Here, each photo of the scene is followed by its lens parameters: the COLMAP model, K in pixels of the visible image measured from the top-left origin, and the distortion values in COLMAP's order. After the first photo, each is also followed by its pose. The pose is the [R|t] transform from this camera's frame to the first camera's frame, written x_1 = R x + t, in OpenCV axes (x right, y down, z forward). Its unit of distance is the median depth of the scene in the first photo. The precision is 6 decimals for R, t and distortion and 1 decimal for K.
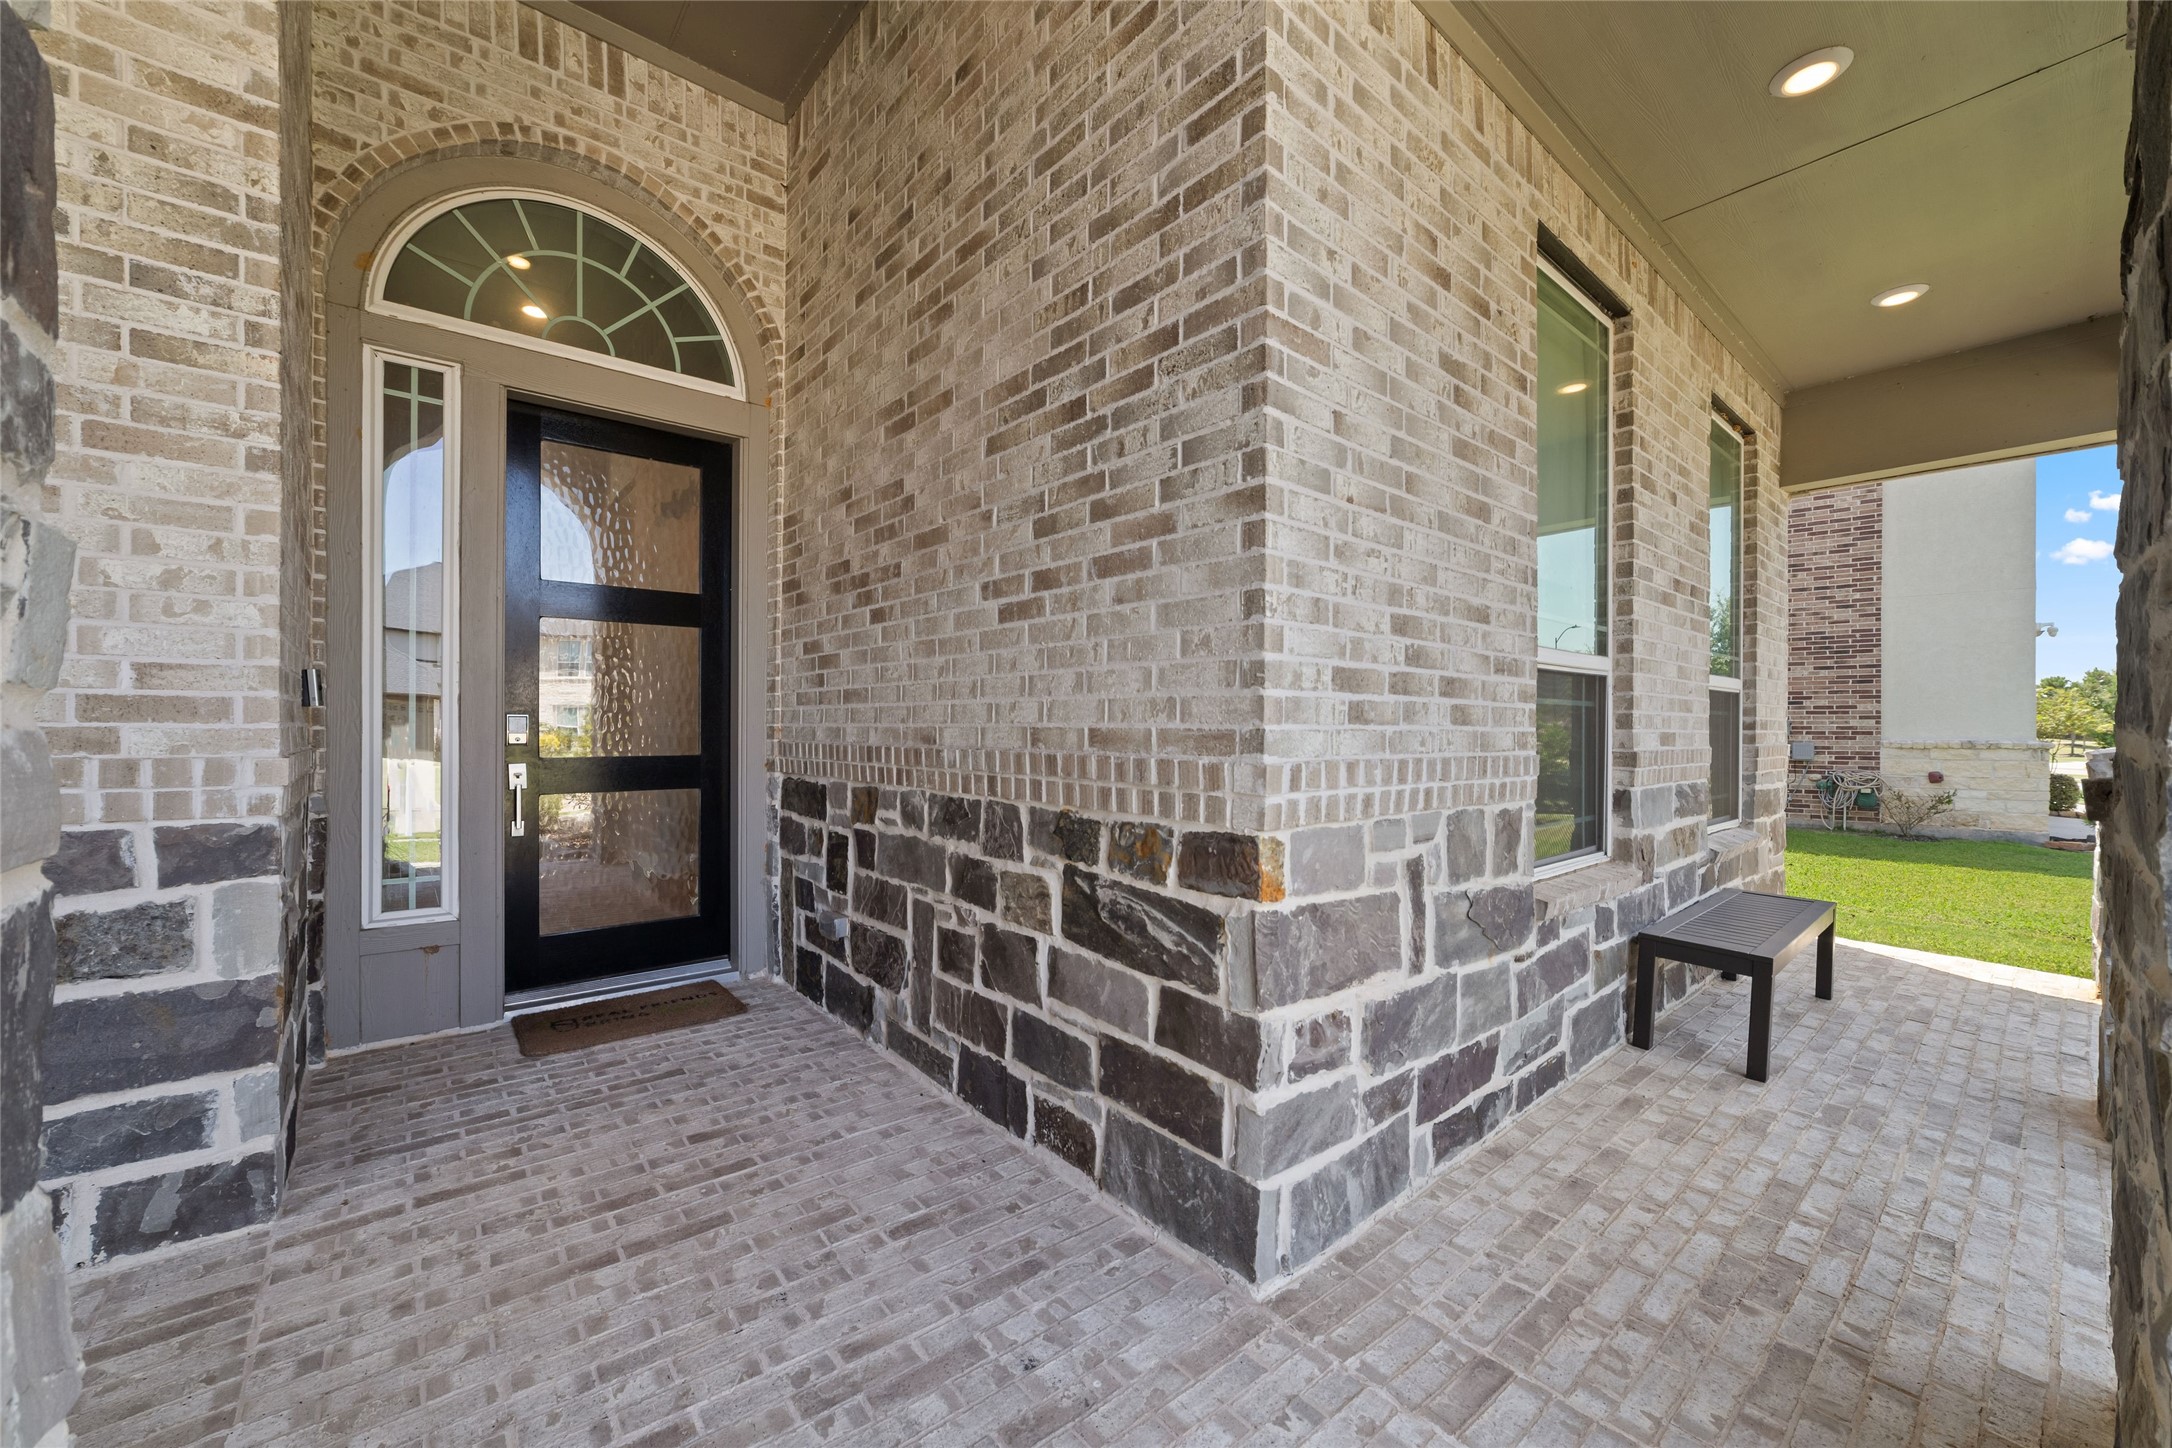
lens RADIAL K [[835.3, 0, 1080.2], [0, 835.3, 725.5], [0, 0, 1]] dist [-0.019156, 0.006758]
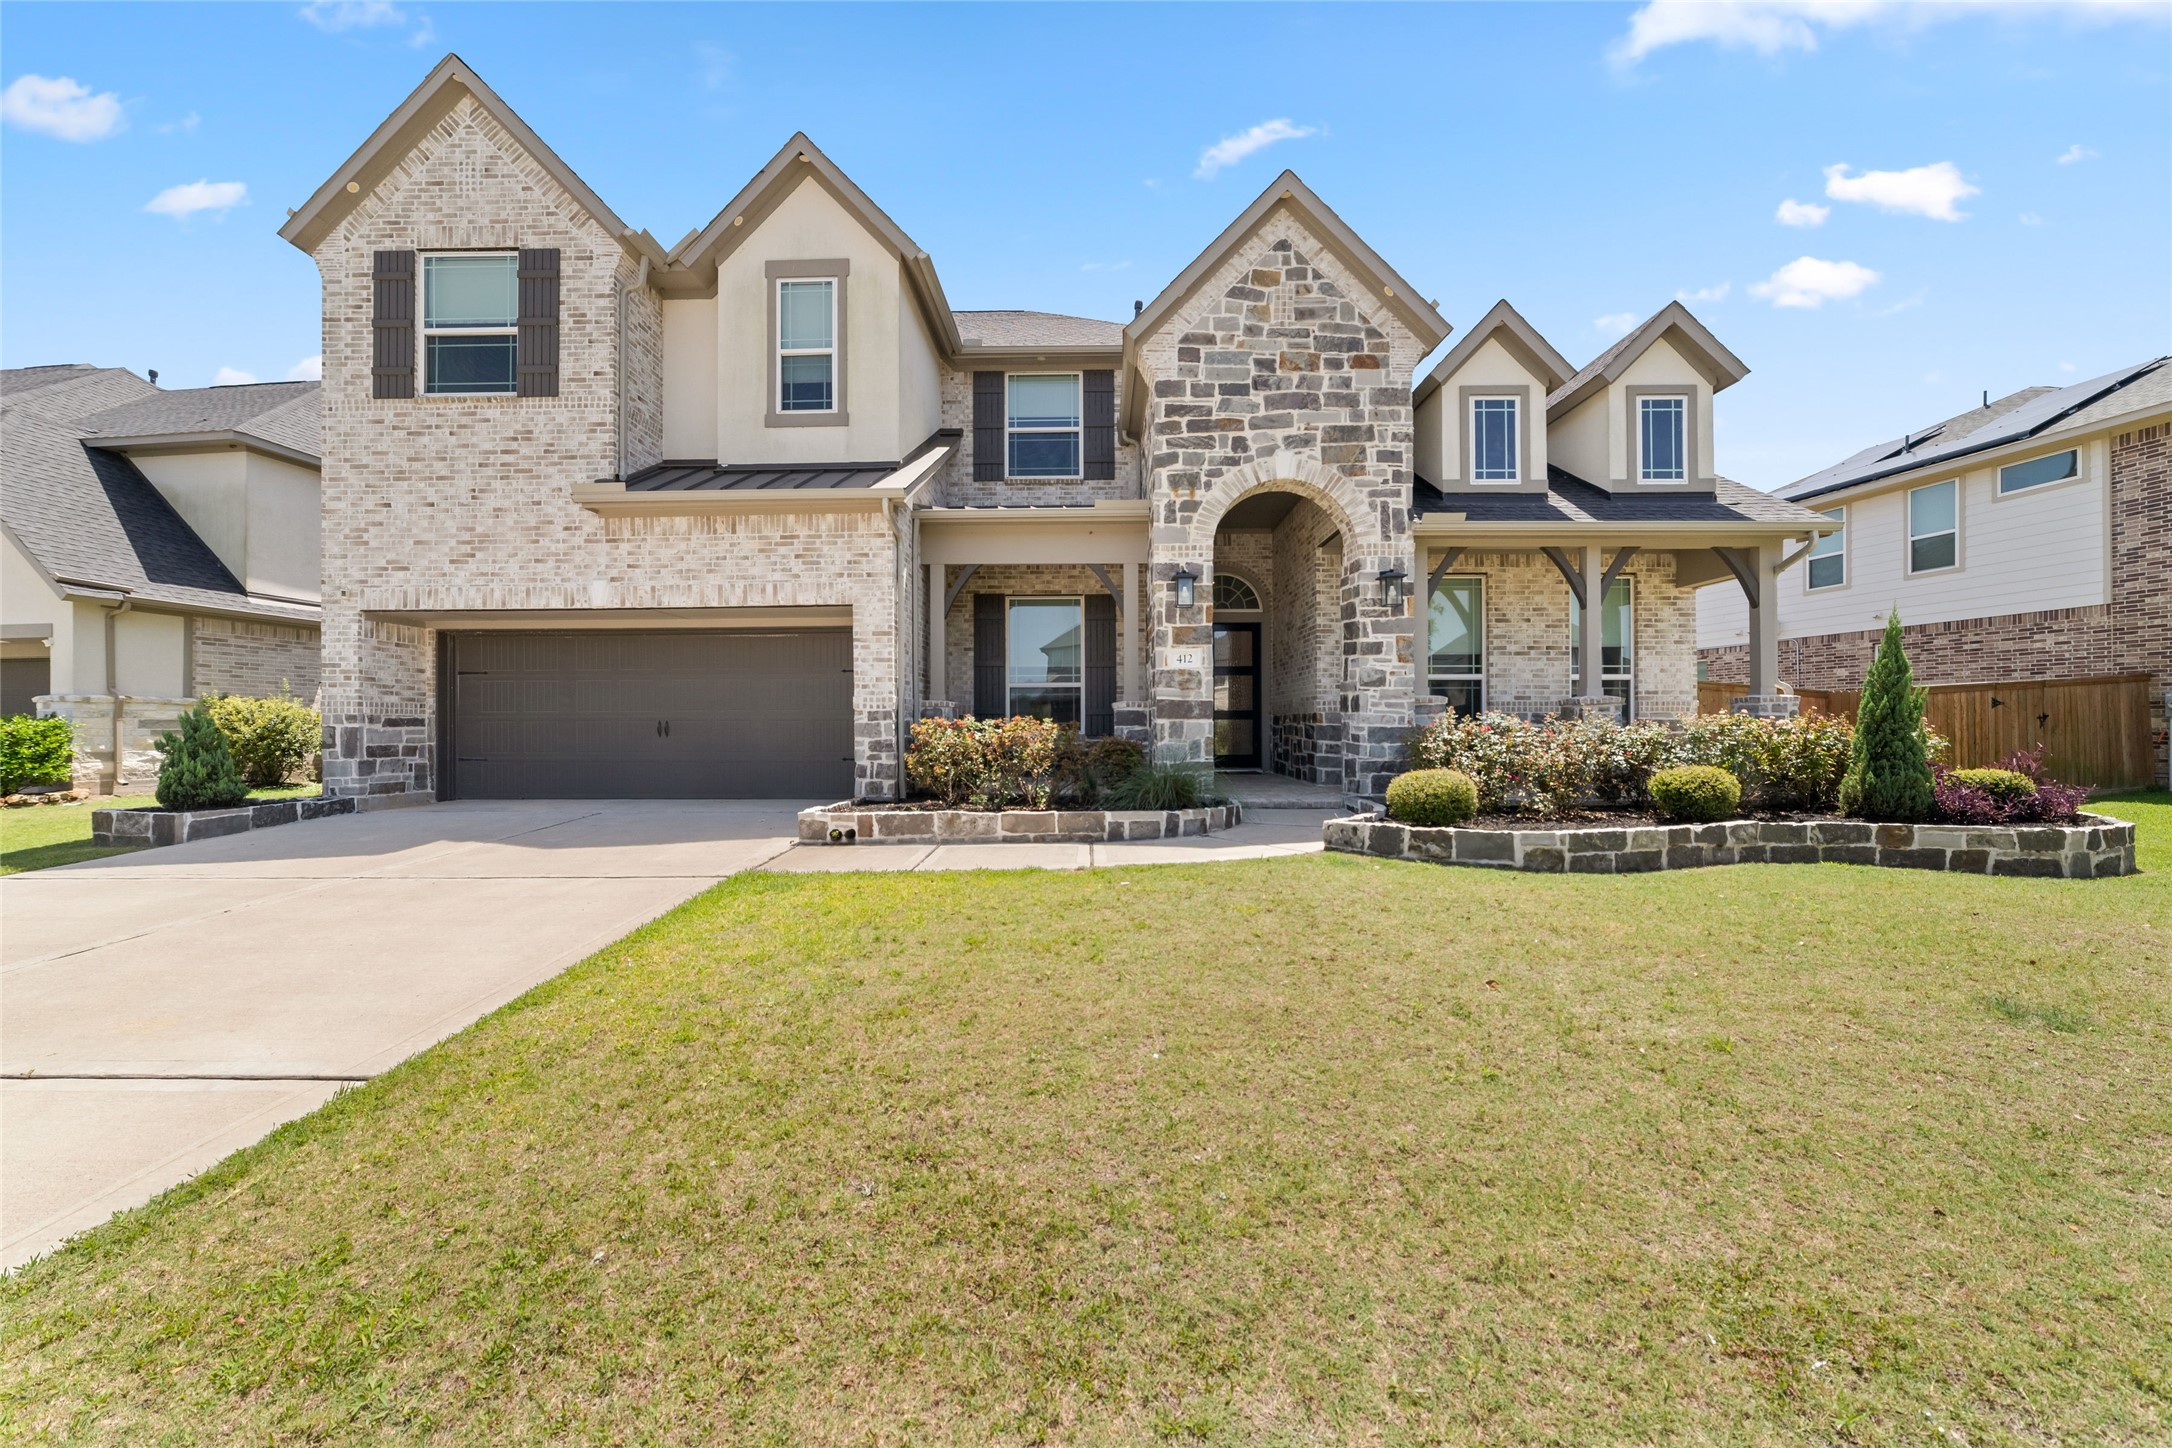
lens RADIAL K [[835.3, 0, 1080.2], [0, 835.3, 725.5], [0, 0, 1]] dist [-0.019156, 0.006758]
pose [[0.766145, -0.005684, -0.642643, 1.705747], [0.007851, 0.999969, 0.000516, 0.121913], [0.642620, -0.005441, 0.766166, -2.967233]]
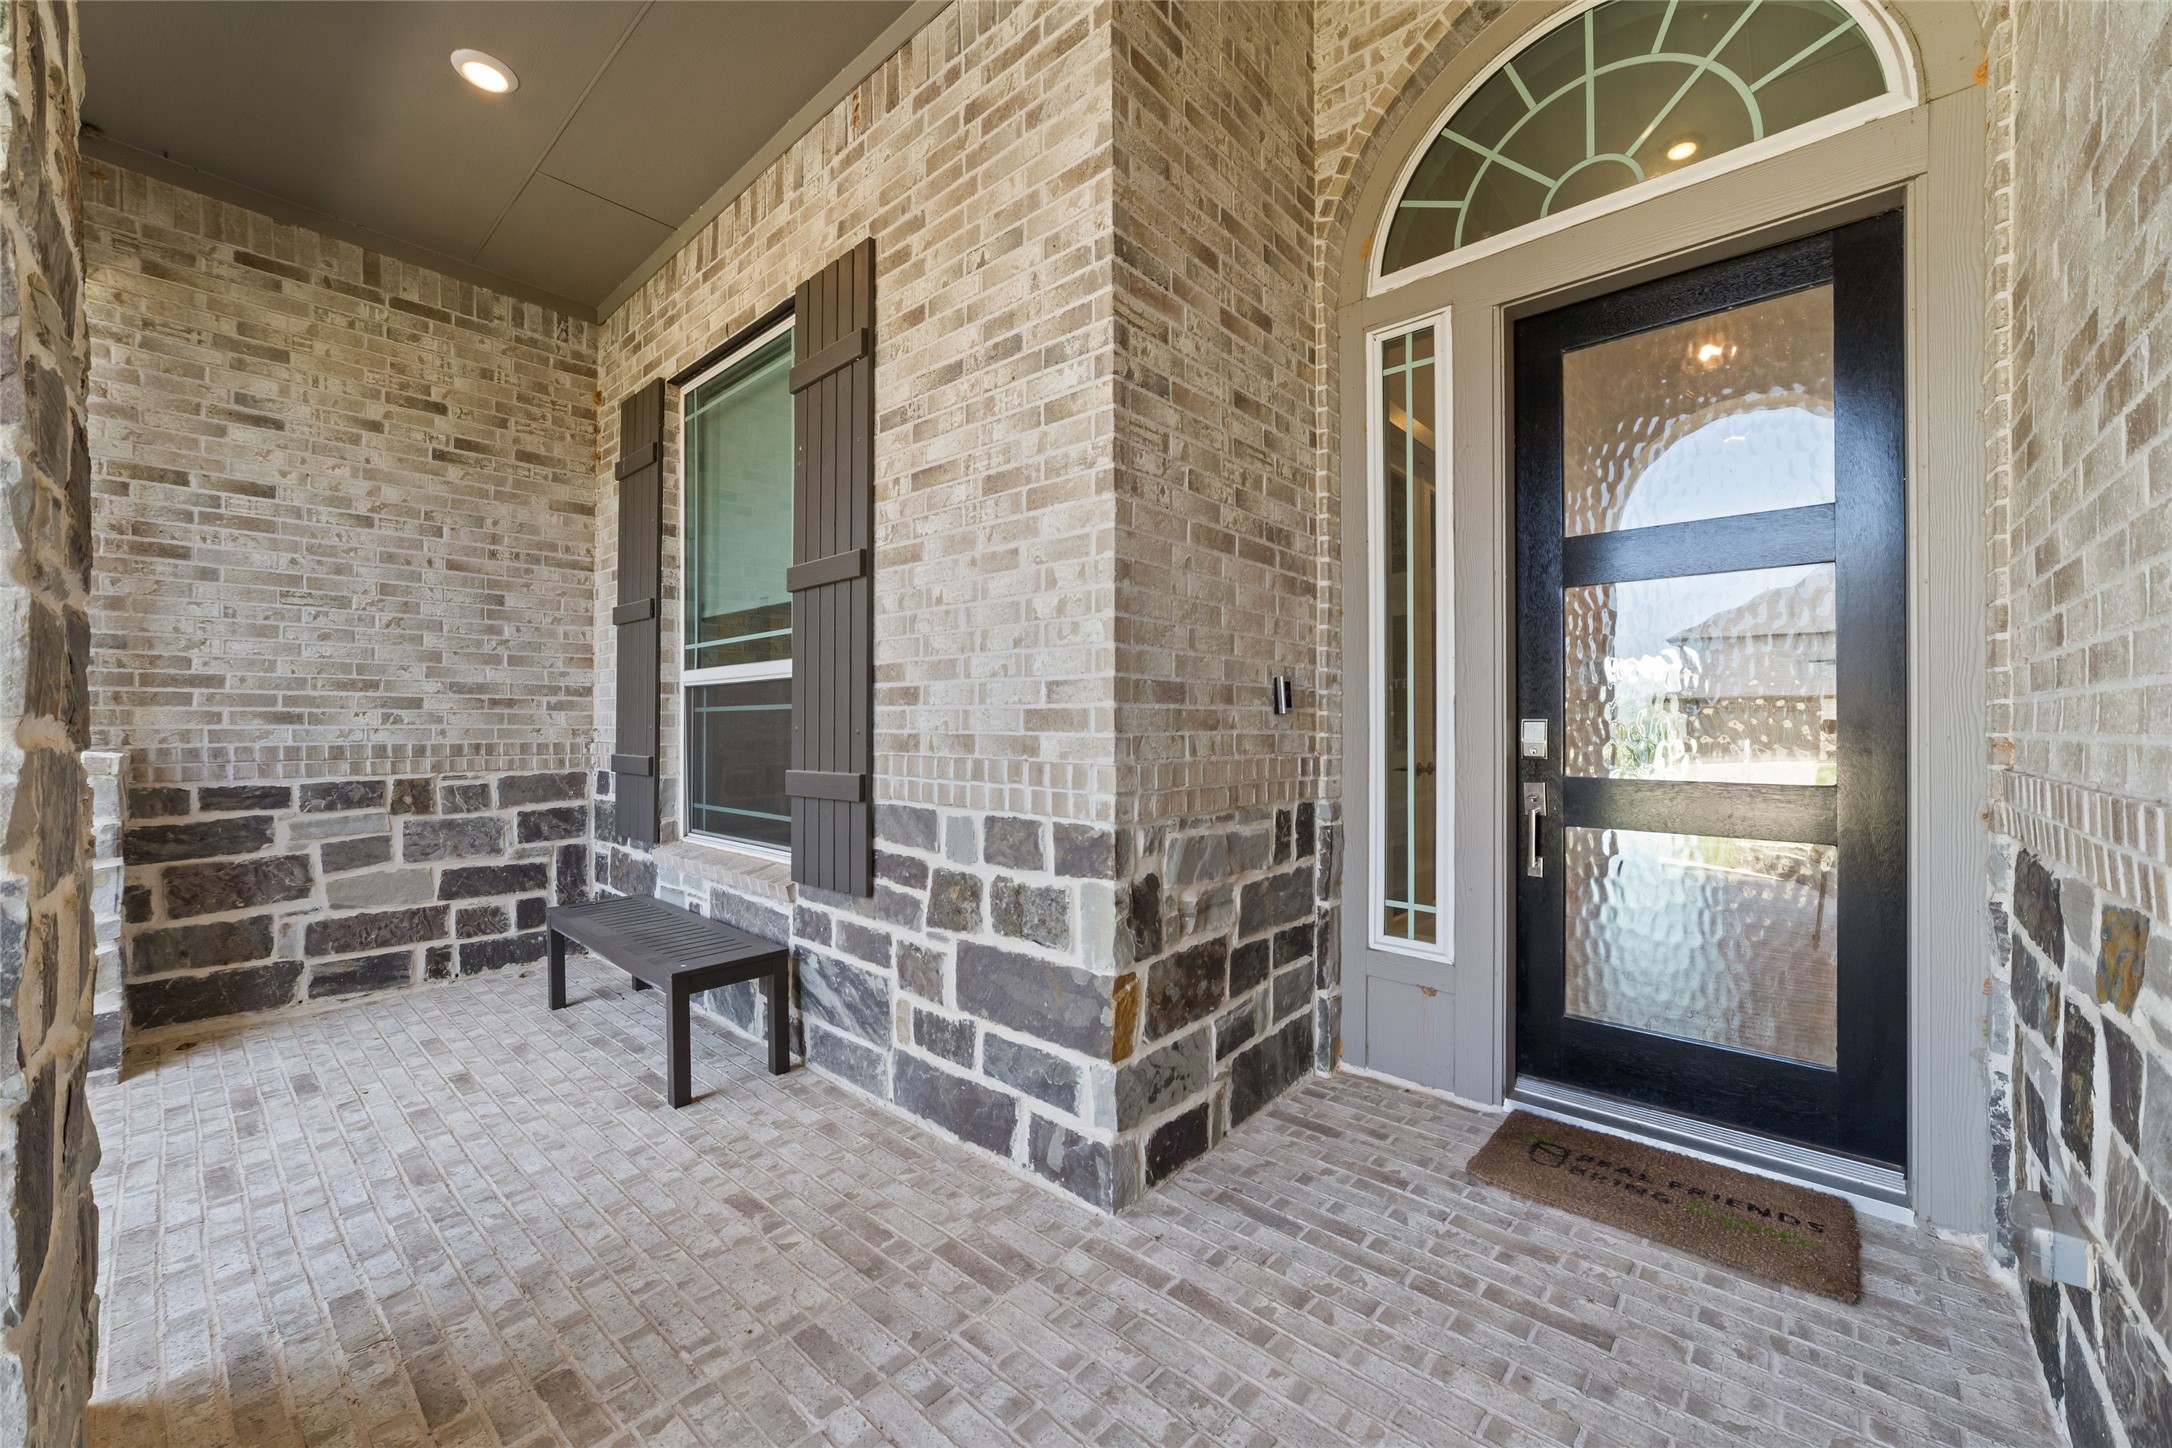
lens RADIAL K [[835.3, 0, 1080.2], [0, 835.3, 725.5], [0, 0, 1]] dist [-0.019156, 0.006758]
pose [[0.146135, -0.004720, -0.989253, 0.029340], [-0.001061, 0.999987, -0.004928, -0.004066], [0.989264, 0.001770, 0.146128, 0.529054]]
